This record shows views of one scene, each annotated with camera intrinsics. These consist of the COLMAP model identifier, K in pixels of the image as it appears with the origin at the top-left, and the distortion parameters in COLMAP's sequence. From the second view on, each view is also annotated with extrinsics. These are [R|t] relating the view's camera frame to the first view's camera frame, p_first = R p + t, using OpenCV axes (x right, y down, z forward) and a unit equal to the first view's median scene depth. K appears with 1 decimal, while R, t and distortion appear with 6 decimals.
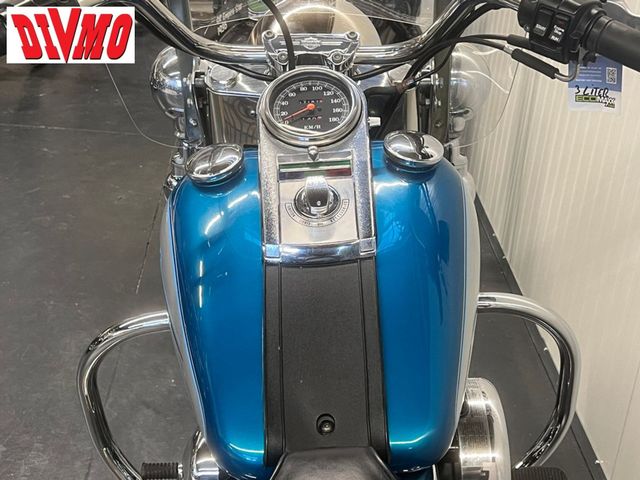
lens RADIAL K [[1075.6, 0, 320.0], [0, 1075.6, 240.0], [0, 0, 1]] dist [0.047039, -0.000479]
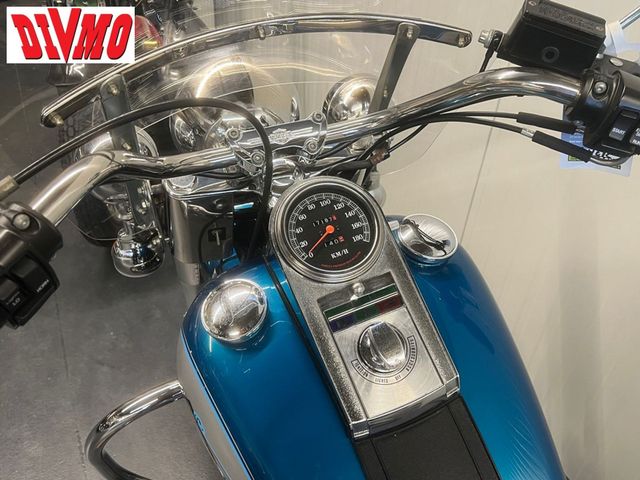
lens RADIAL K [[603.2, 0, 320.0], [0, 603.2, 240.0], [0, 0, 1]] dist [0.010556, -0.010093]
pose [[0.921798, -0.261987, 0.285745, -0.167928], [0.179552, 0.941786, 0.284255, -0.268500], [-0.343582, -0.210719, 0.915177, 0.551603]]
